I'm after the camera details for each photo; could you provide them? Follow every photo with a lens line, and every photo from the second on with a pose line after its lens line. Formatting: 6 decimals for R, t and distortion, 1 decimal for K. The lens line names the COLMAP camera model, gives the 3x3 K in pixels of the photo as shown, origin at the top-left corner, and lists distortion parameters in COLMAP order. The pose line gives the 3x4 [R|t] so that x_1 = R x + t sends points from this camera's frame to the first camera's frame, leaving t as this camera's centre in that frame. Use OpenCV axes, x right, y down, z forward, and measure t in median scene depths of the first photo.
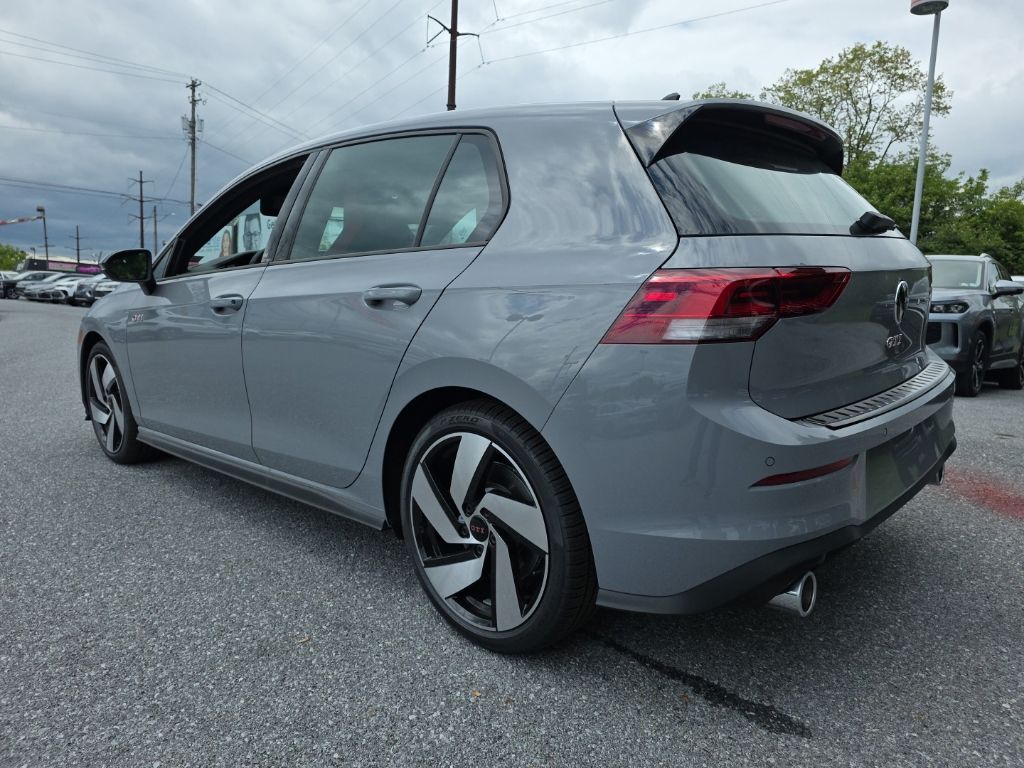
lens RADIAL K [[696.5, 0, 503.1], [0, 696.5, 385.2], [0, 0, 1]] dist [0.072321, -0.060202]
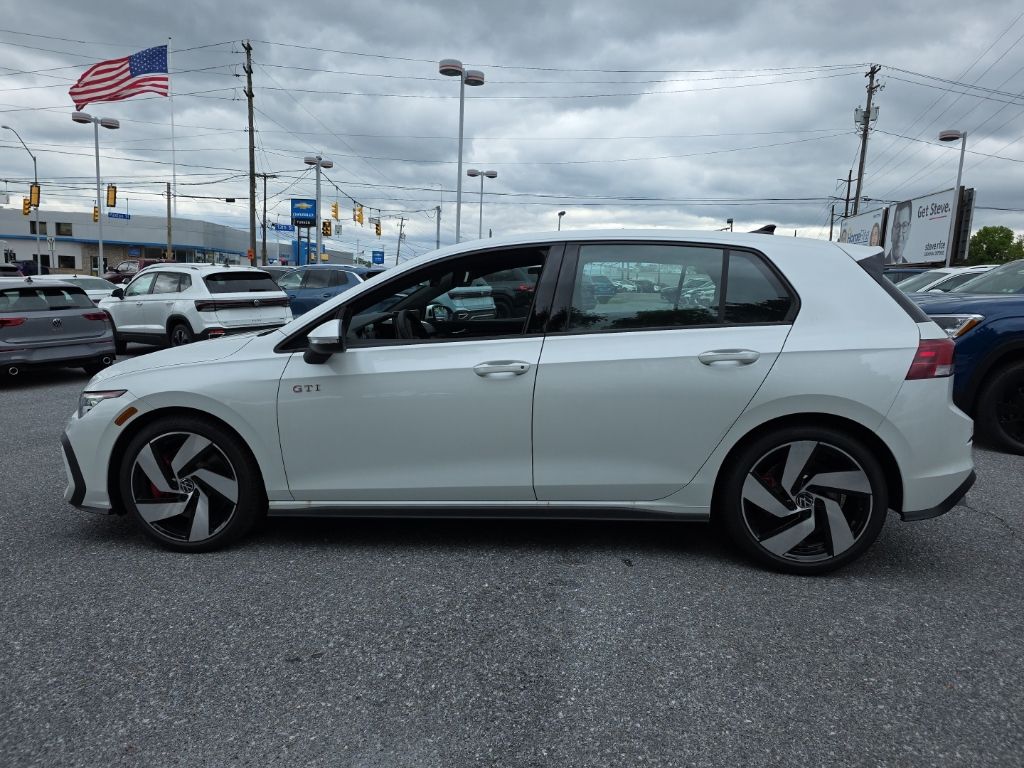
lens RADIAL K [[697.1, 0, 512.0], [0, 697.1, 384.0], [0, 0, 1]] dist [0.074323, -0.069426]
pose [[0.800088, -0.078503, 0.594724, -1.176197], [0.098523, 0.995134, -0.001186, -0.096844], [-0.591737, 0.059543, 0.803929, 0.062943]]
